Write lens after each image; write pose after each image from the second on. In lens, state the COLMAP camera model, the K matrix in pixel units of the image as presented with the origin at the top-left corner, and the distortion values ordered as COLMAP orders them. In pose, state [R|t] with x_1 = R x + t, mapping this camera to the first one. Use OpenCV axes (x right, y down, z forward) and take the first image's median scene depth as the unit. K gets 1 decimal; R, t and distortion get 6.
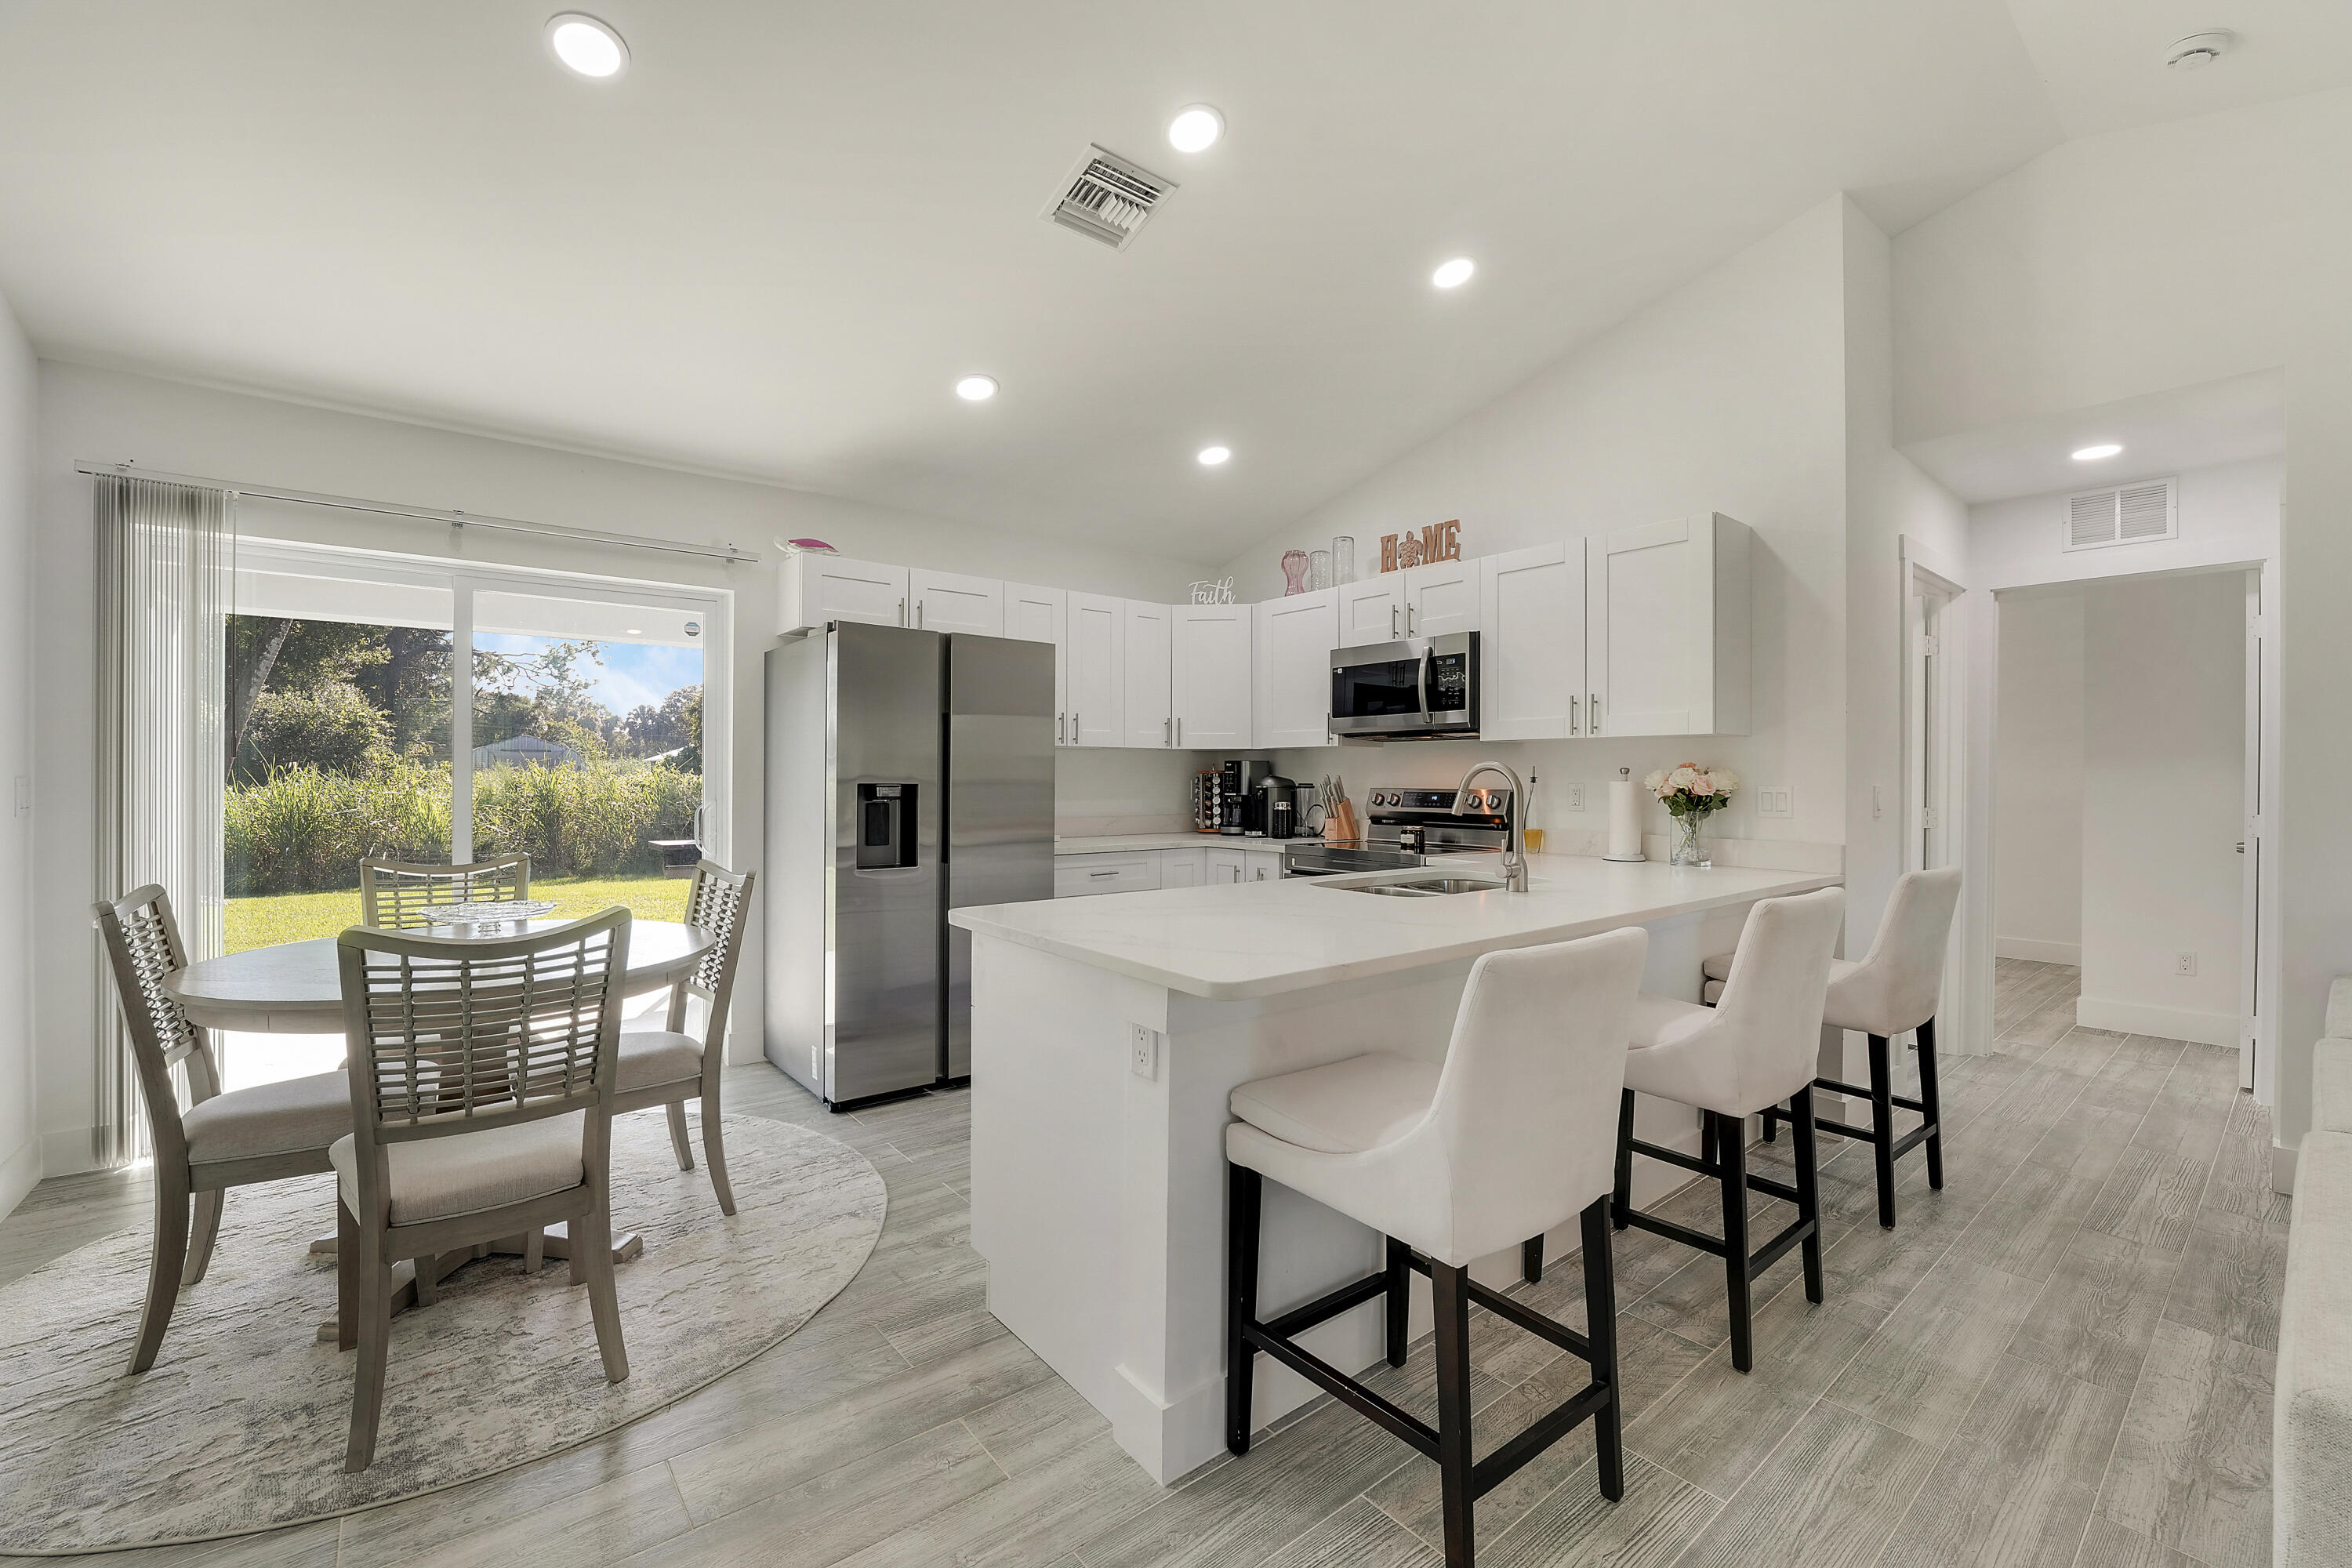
lens RADIAL K [[965.9, 0, 1172.6], [0, 965.9, 786.4], [0, 0, 1]] dist [-0.019282, 0.000179]
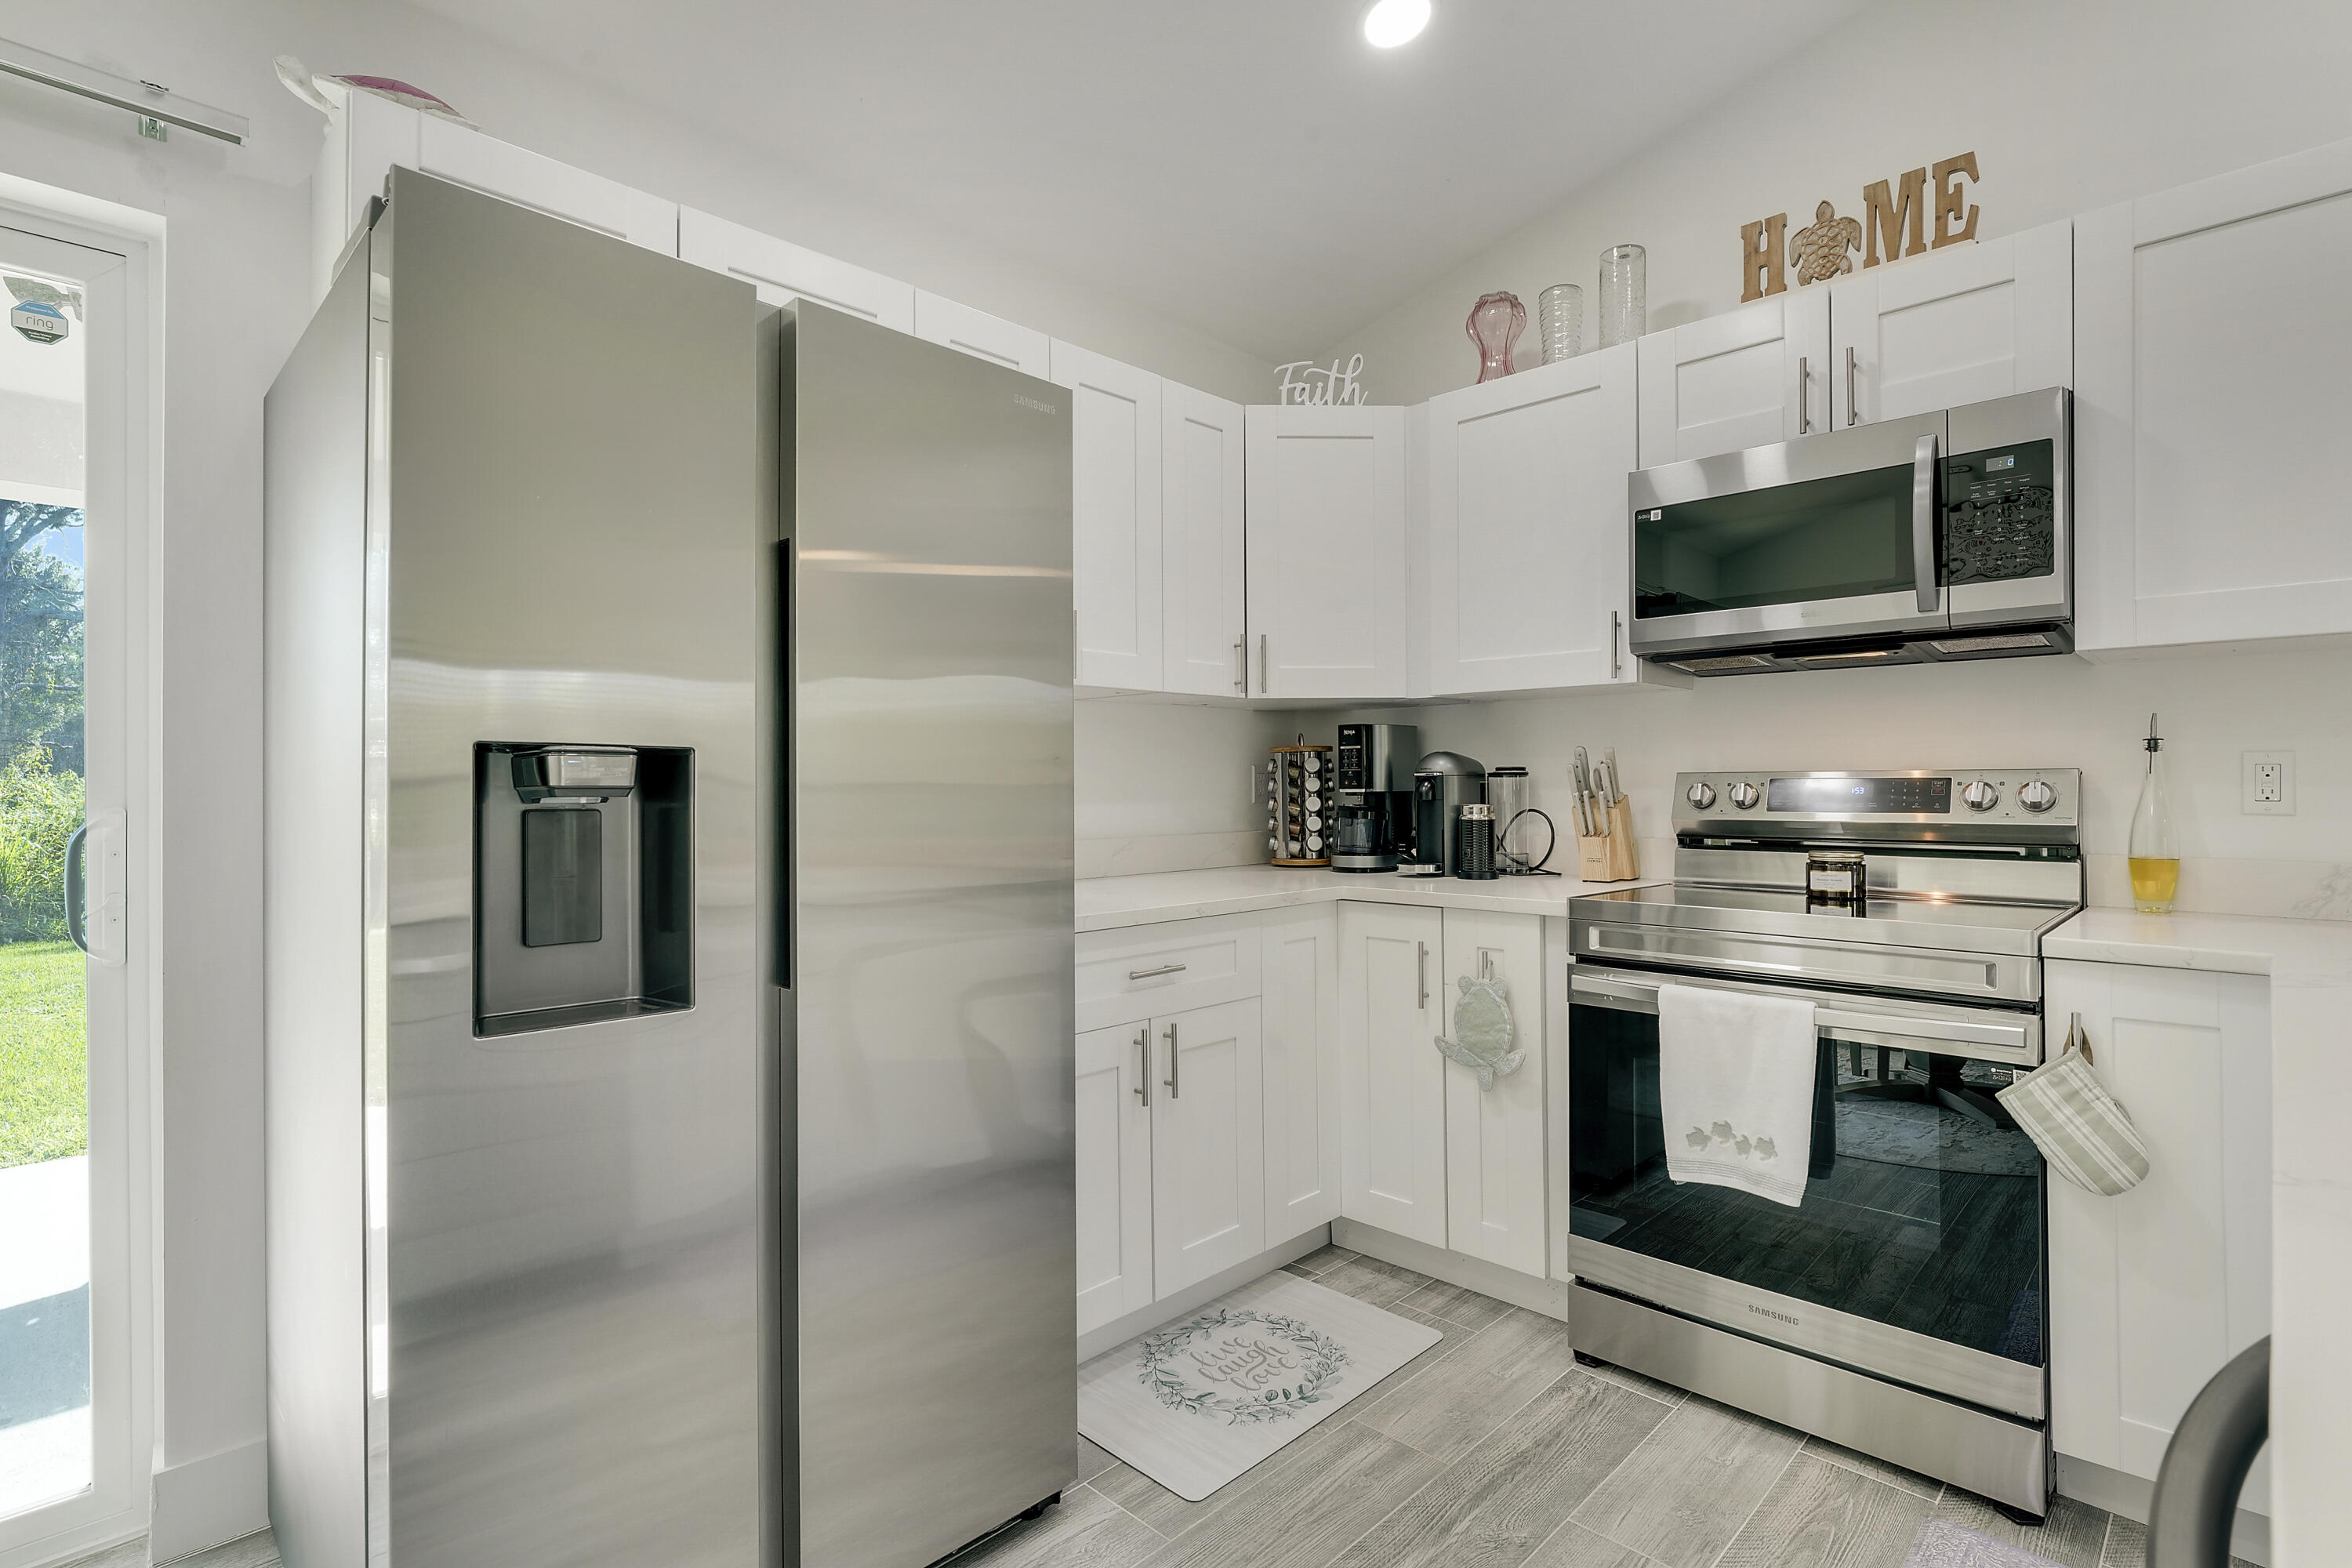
lens RADIAL K [[1187.8, 0, 1153.6], [0, 1187.8, 784.8], [0, 0, 1]] dist [-0.008445, 0.000112]
pose [[0.996480, -0.007376, 0.083505, -0.123335], [0.008144, 0.999928, -0.008862, 0.012477], [-0.083433, 0.009511, 0.996468, 0.505521]]
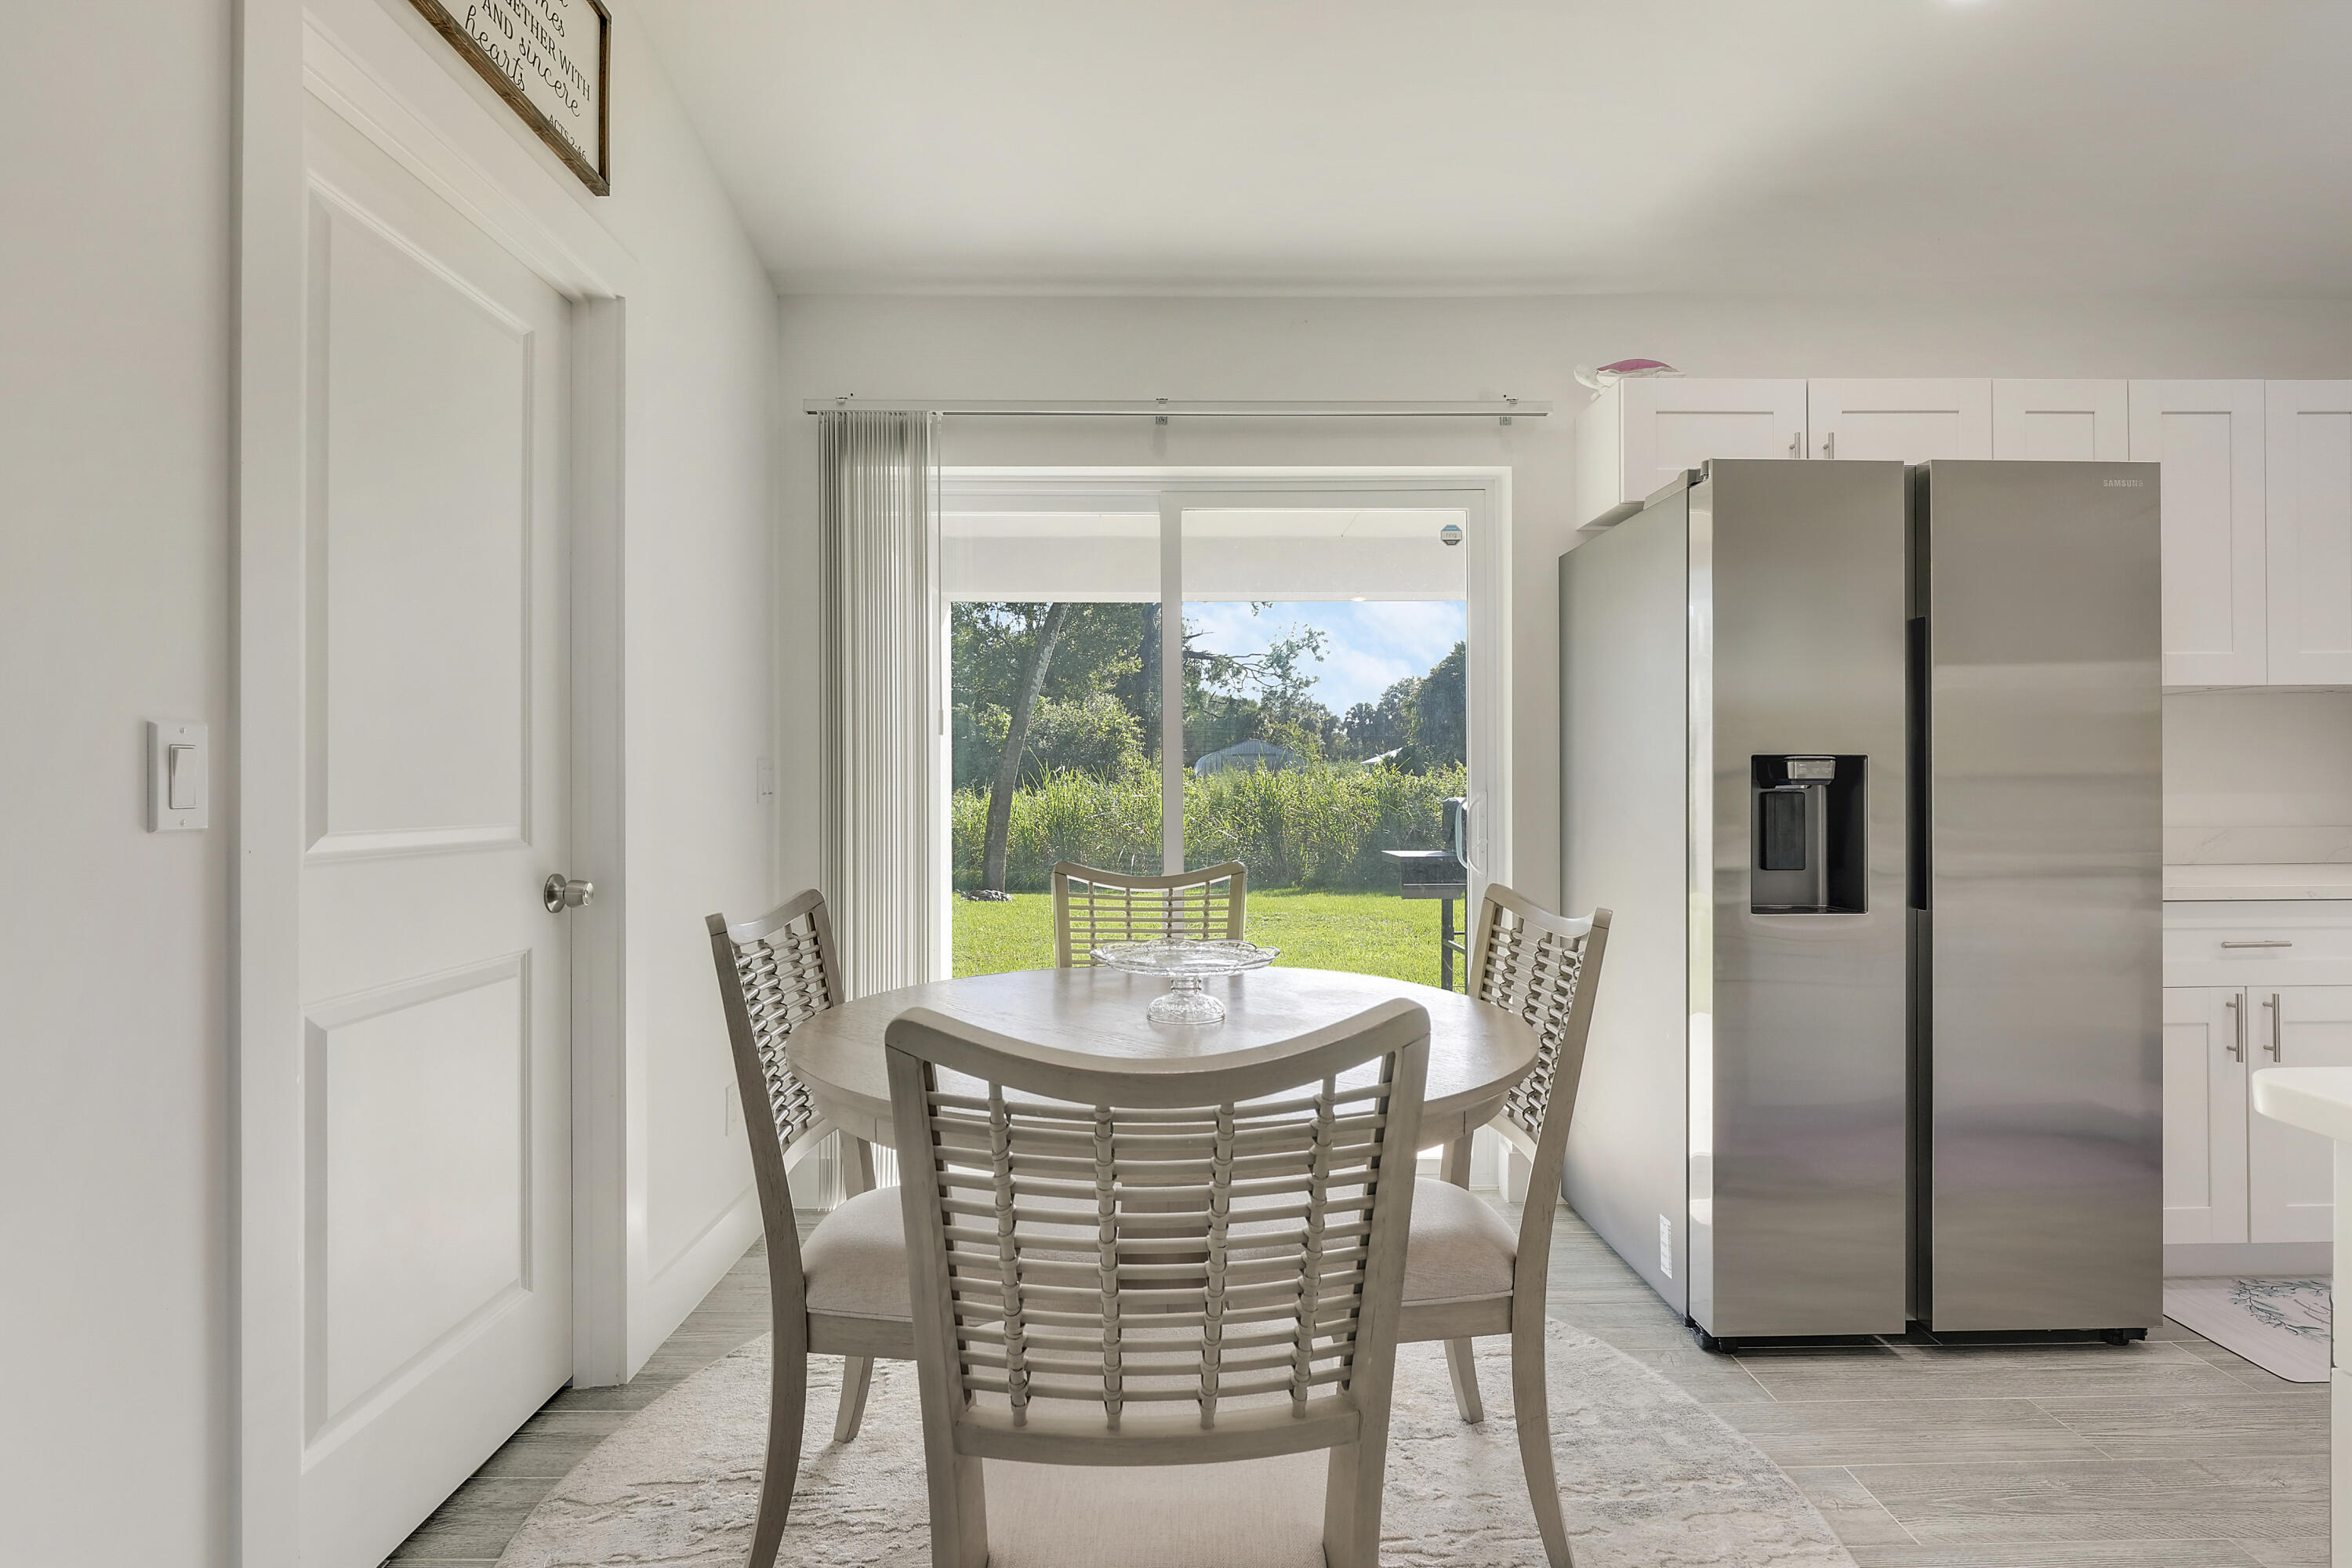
lens RADIAL K [[1187.8, 0, 1153.6], [0, 1187.8, 784.8], [0, 0, 1]] dist [-0.008445, 0.000112]
pose [[0.778808, -0.006490, -0.627229, -0.137255], [0.004018, 0.999978, -0.005358, 0.013262], [0.627250, 0.001653, 0.778817, 0.215319]]
